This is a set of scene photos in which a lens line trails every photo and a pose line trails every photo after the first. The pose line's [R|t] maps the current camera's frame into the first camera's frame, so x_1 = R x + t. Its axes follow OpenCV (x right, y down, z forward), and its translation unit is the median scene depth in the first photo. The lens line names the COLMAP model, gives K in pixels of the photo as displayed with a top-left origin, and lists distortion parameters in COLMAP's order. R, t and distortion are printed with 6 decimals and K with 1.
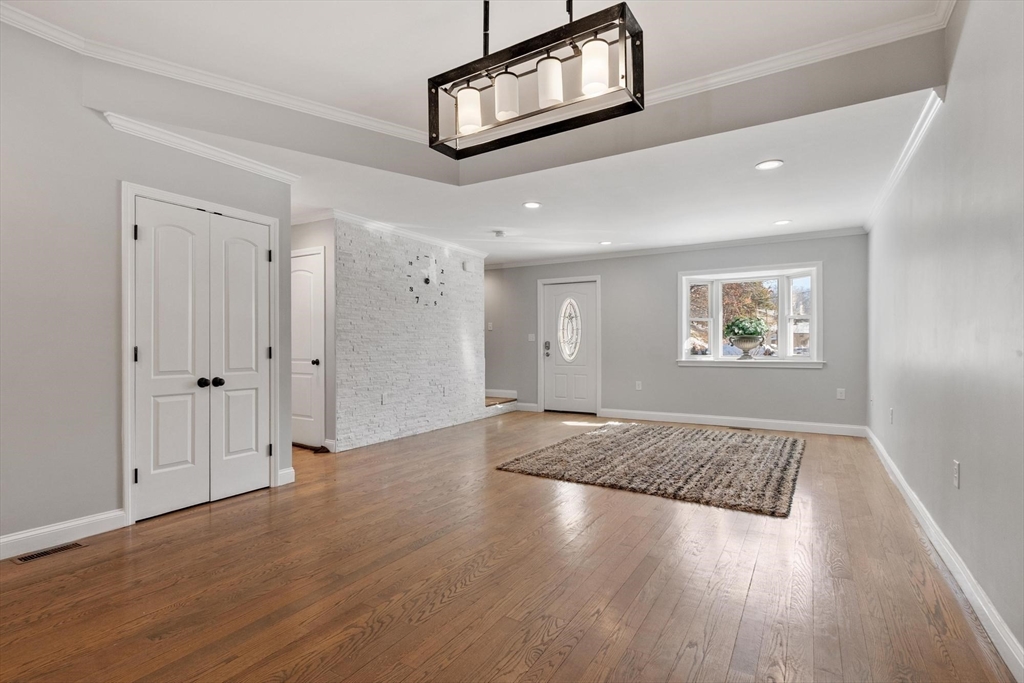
lens RADIAL K [[498.0, 0, 512.0], [0, 498.0, 341.5], [0, 0, 1]] dist [-0.001649, -0.000251]
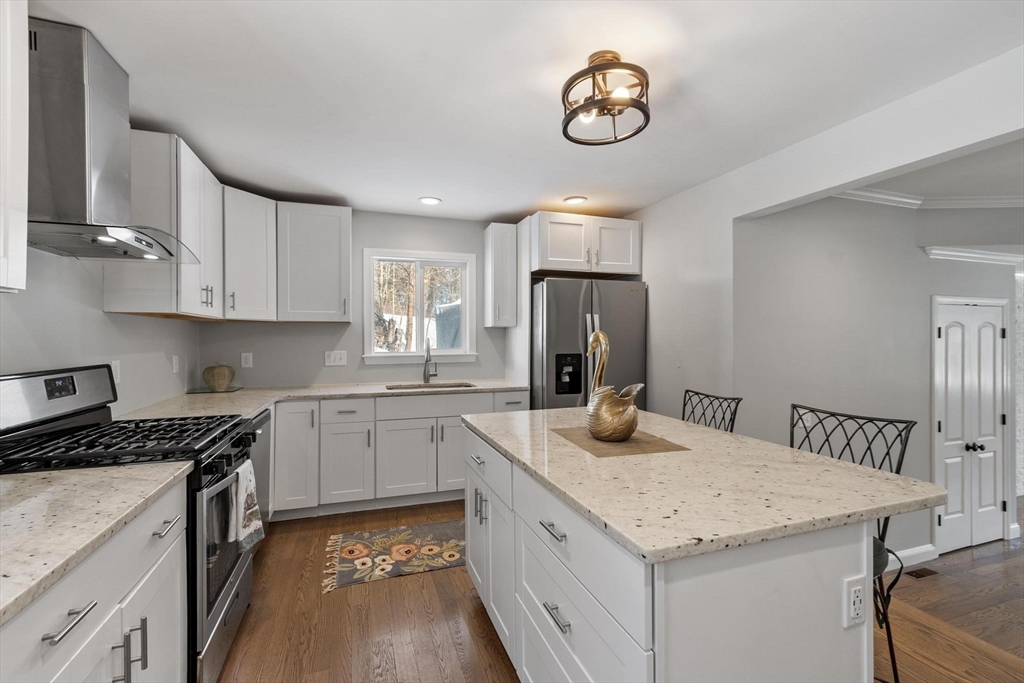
lens RADIAL K [[445.3, 0, 510.0], [0, 445.3, 337.3], [0, 0, 1]] dist [0.000173, 0.000085]
pose [[0.764337, -0.004244, -0.644803, -0.413709], [0.010333, 0.999931, 0.005667, -0.108449], [0.644734, -0.010994, 0.764328, -0.290877]]
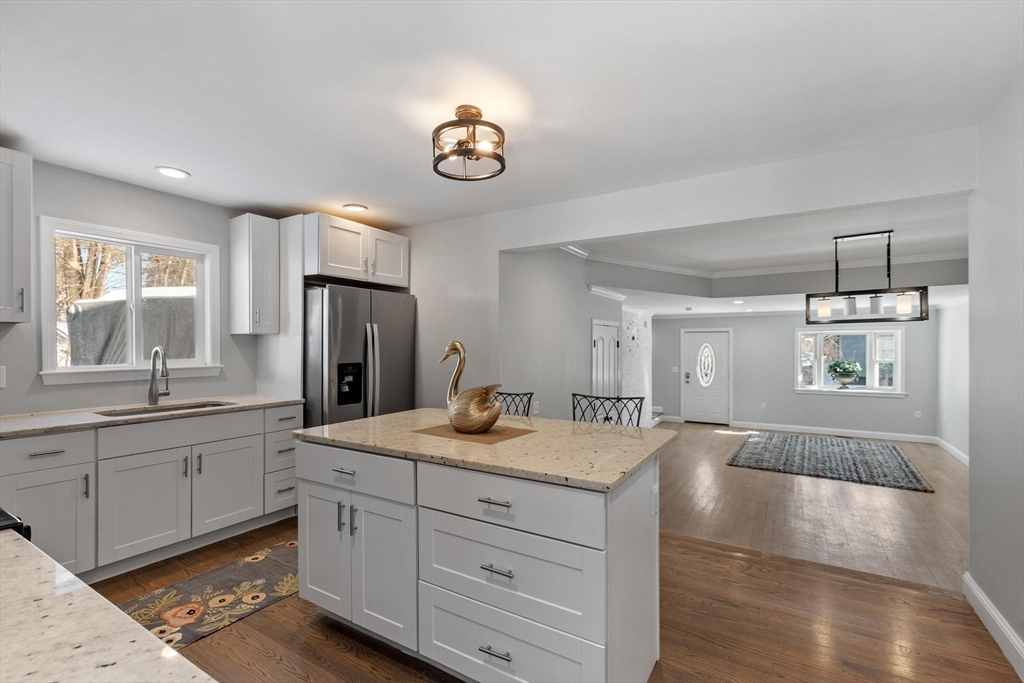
lens RADIAL K [[456.4, 0, 511.3], [0, 456.4, 344.9], [0, 0, 1]] dist [0.000820, 0.000220]
pose [[0.999866, -0.002046, -0.016249, -0.503540], [0.002160, 0.999973, 0.007041, -0.109733], [0.016234, -0.007075, 0.999843, -0.370130]]
